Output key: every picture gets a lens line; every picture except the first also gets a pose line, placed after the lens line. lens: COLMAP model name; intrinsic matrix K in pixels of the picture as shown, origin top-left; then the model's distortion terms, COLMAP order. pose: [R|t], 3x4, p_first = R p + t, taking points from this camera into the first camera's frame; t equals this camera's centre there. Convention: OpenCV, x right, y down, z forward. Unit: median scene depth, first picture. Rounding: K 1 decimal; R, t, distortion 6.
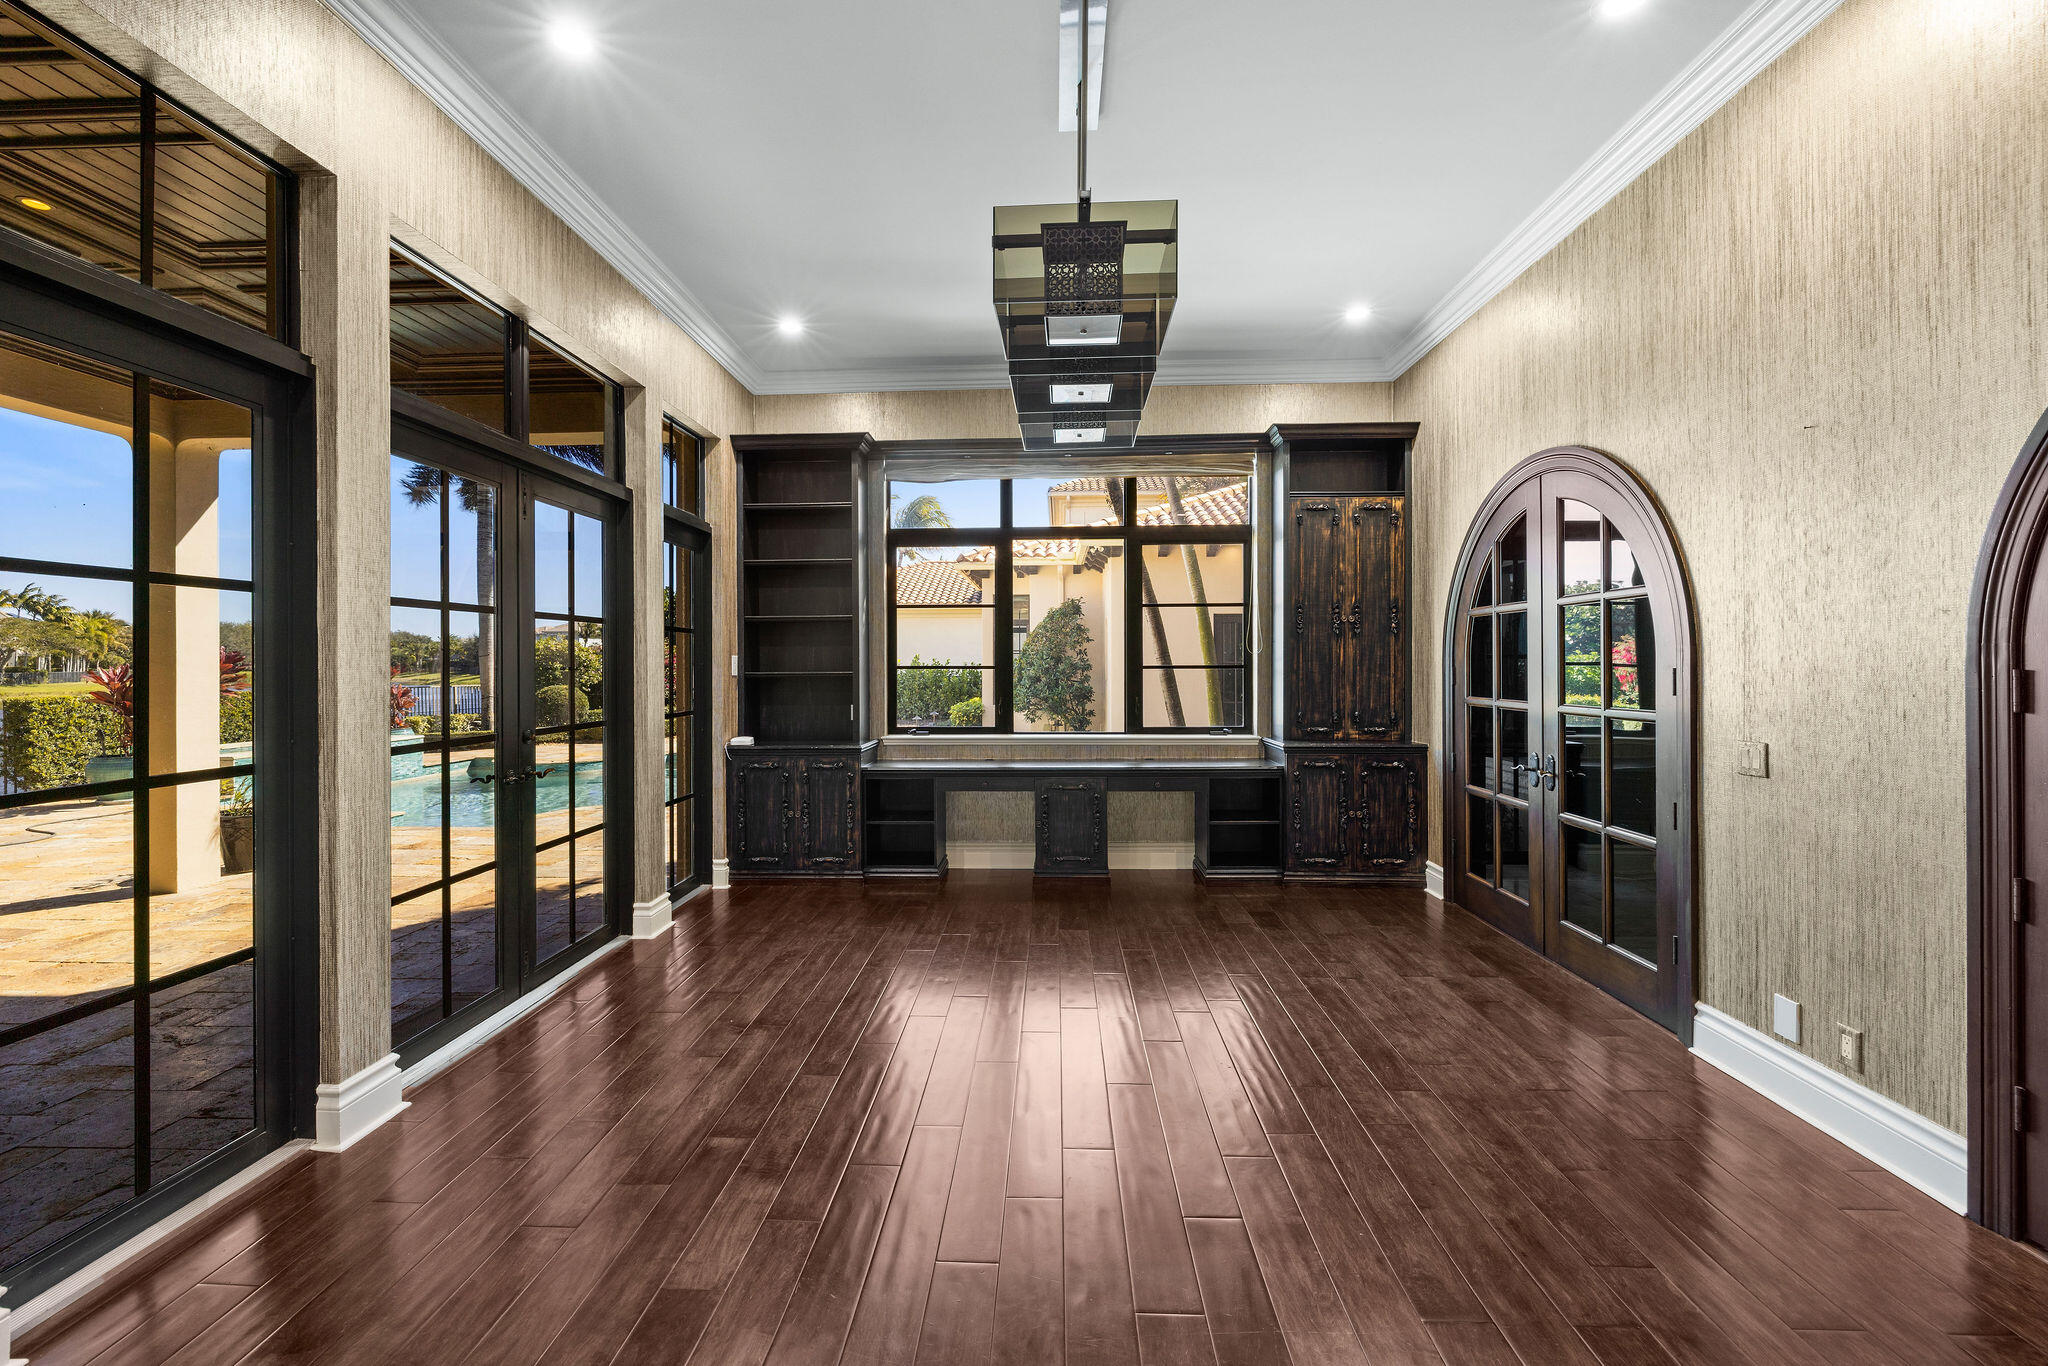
lens RADIAL K [[864.1, 0, 1023.1], [0, 864.1, 692.0], [0, 0, 1]] dist [-0.000380, -0.000102]
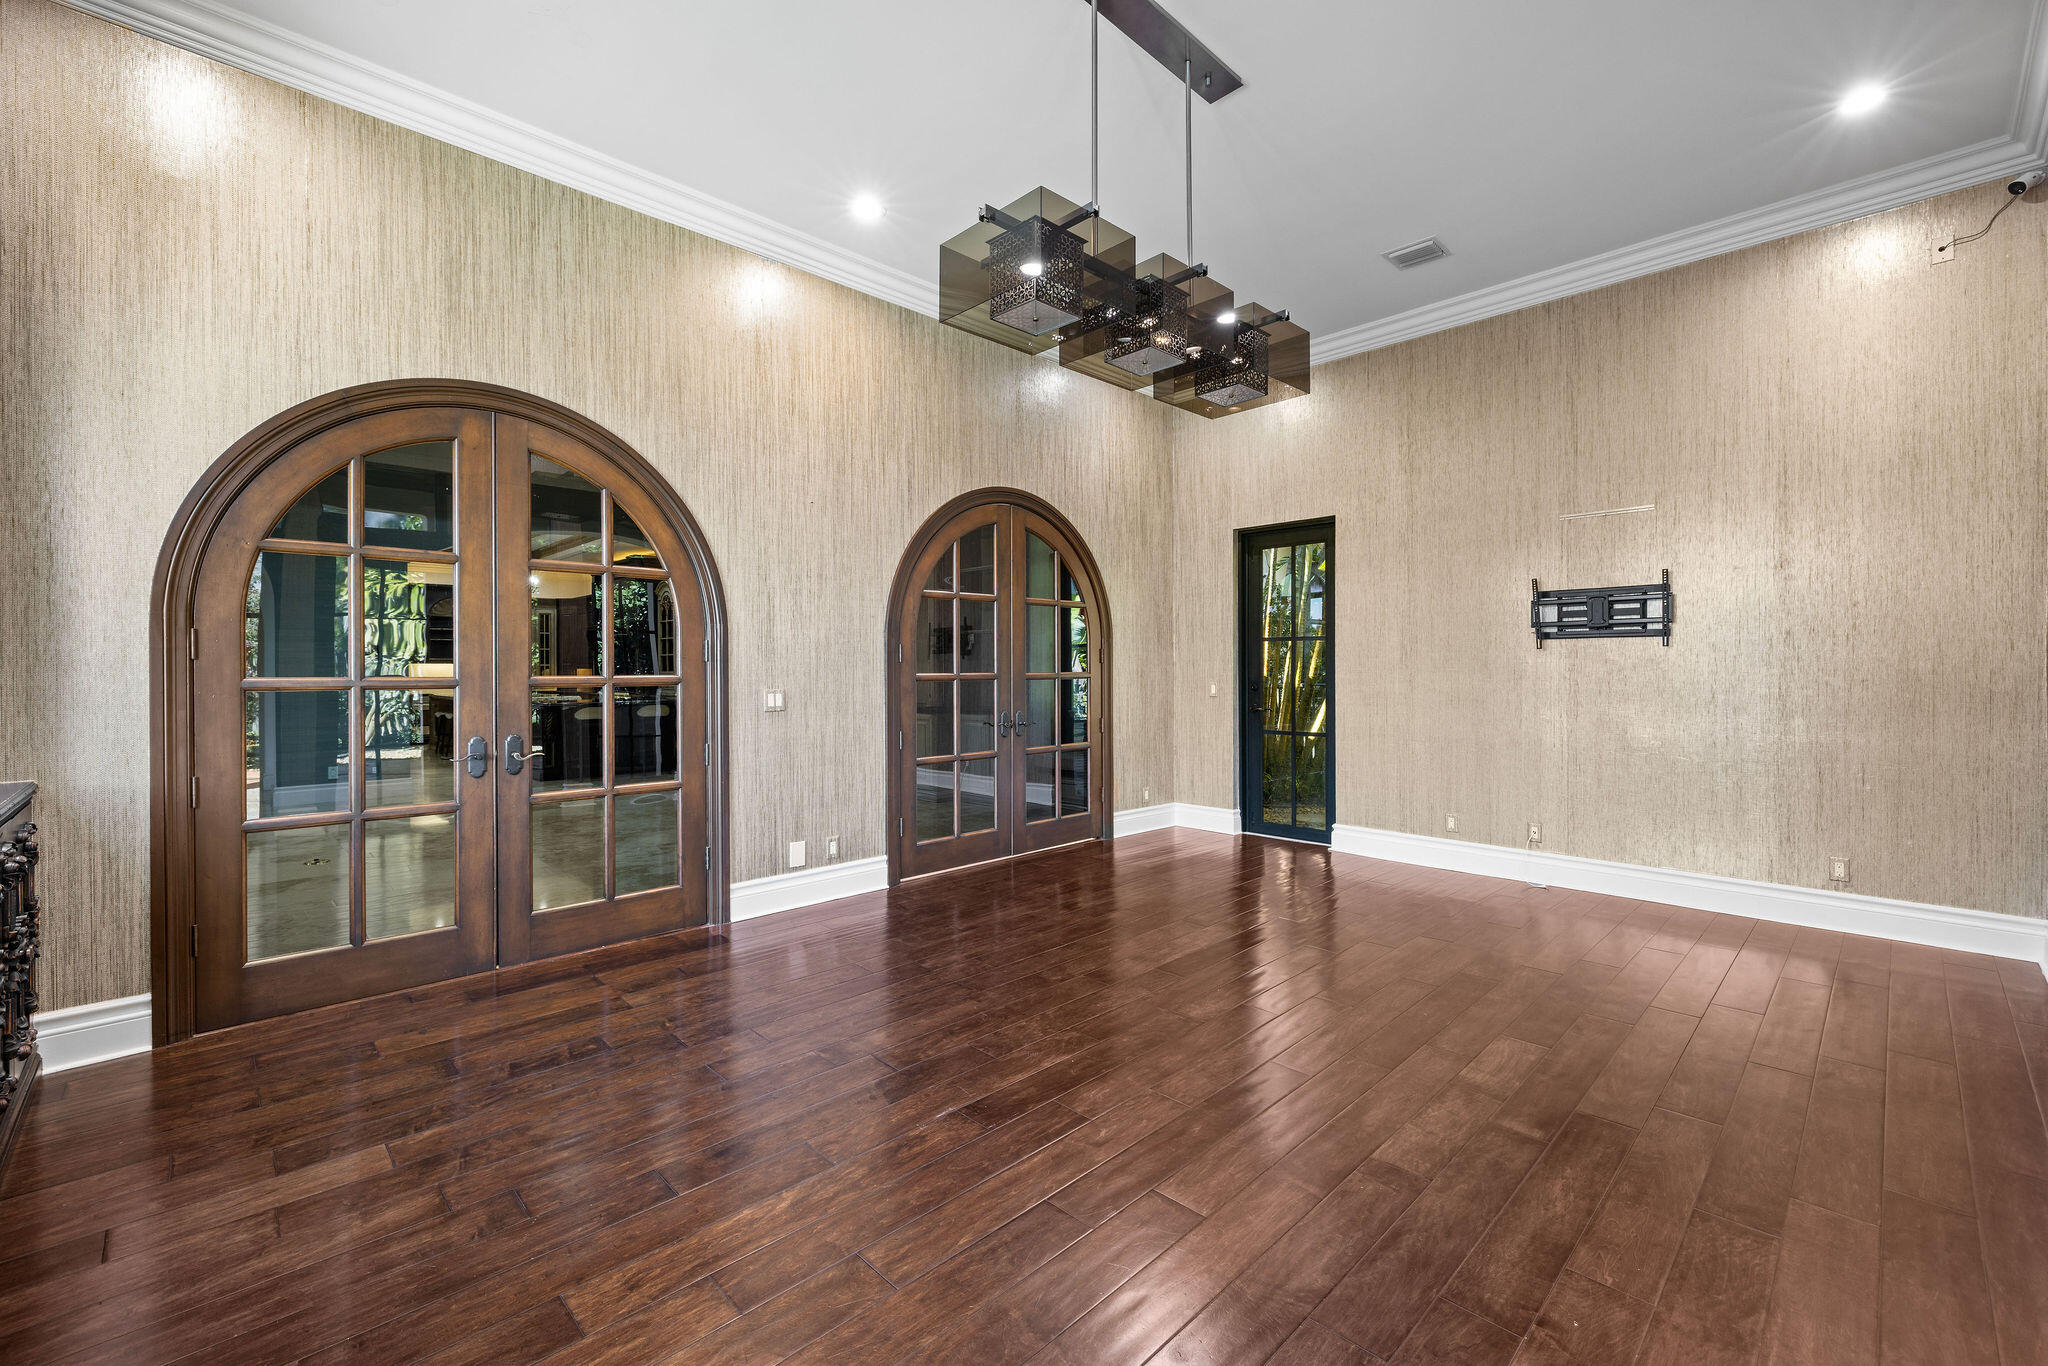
lens RADIAL K [[864.1, 0, 1023.1], [0, 864.1, 692.0], [0, 0, 1]] dist [-0.000380, -0.000102]
pose [[-0.732686, -0.002134, 0.680563, -0.523062], [0.034639, 0.998582, 0.040423, 0.016881], [-0.679685, 0.053191, -0.731573, 1.812056]]
